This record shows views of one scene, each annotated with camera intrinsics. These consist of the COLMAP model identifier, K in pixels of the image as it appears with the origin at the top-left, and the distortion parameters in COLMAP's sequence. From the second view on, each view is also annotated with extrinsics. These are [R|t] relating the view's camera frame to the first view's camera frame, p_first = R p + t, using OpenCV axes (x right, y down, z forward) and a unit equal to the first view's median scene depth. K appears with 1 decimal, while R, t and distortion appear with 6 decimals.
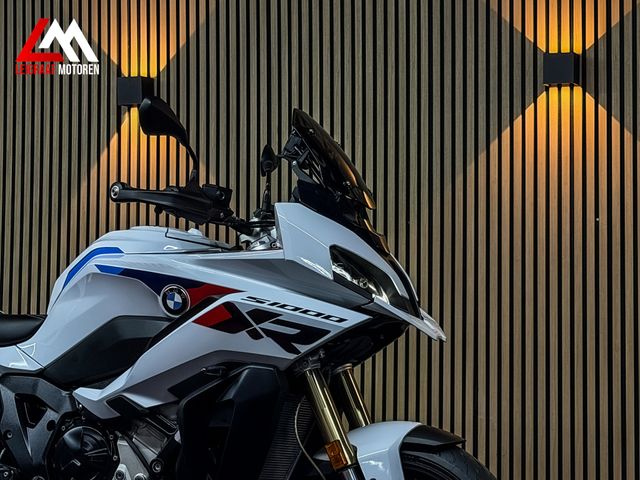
lens RADIAL K [[1457.1, 0, 320.0], [0, 1457.1, 240.0], [0, 0, 1]] dist [0.113027, 0.575562]
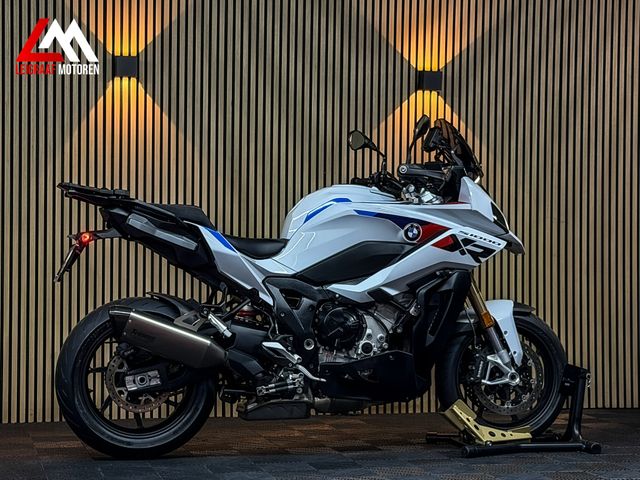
lens RADIAL K [[1457.1, 0, 320.0], [0, 1457.1, 240.0], [0, 0, 1]] dist [0.113027, 0.575562]
pose [[0.810029, -0.004055, 0.586376, -1.152846], [-0.040519, 0.997199, 0.062870, -0.051218], [-0.584989, -0.074687, 0.807595, -0.305838]]
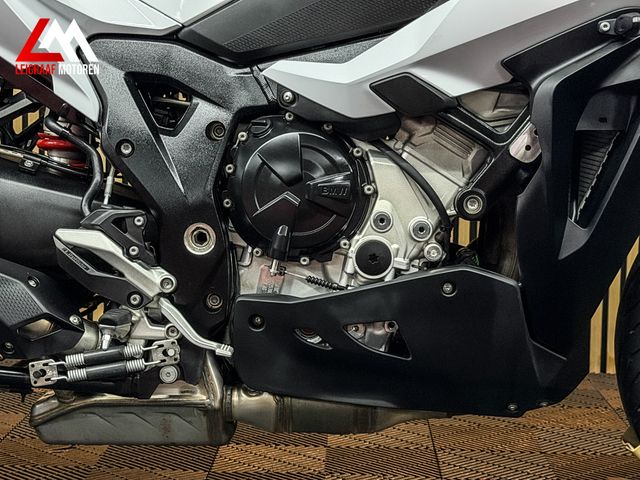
lens RADIAL K [[1457.1, 0, 320.0], [0, 1457.1, 240.0], [0, 0, 1]] dist [0.113027, 0.575562]
pose [[0.936530, -0.030837, 0.349227, -0.346355], [-0.035291, 0.982772, 0.181420, 0.069162], [-0.348806, -0.182230, 0.919308, 0.501876]]
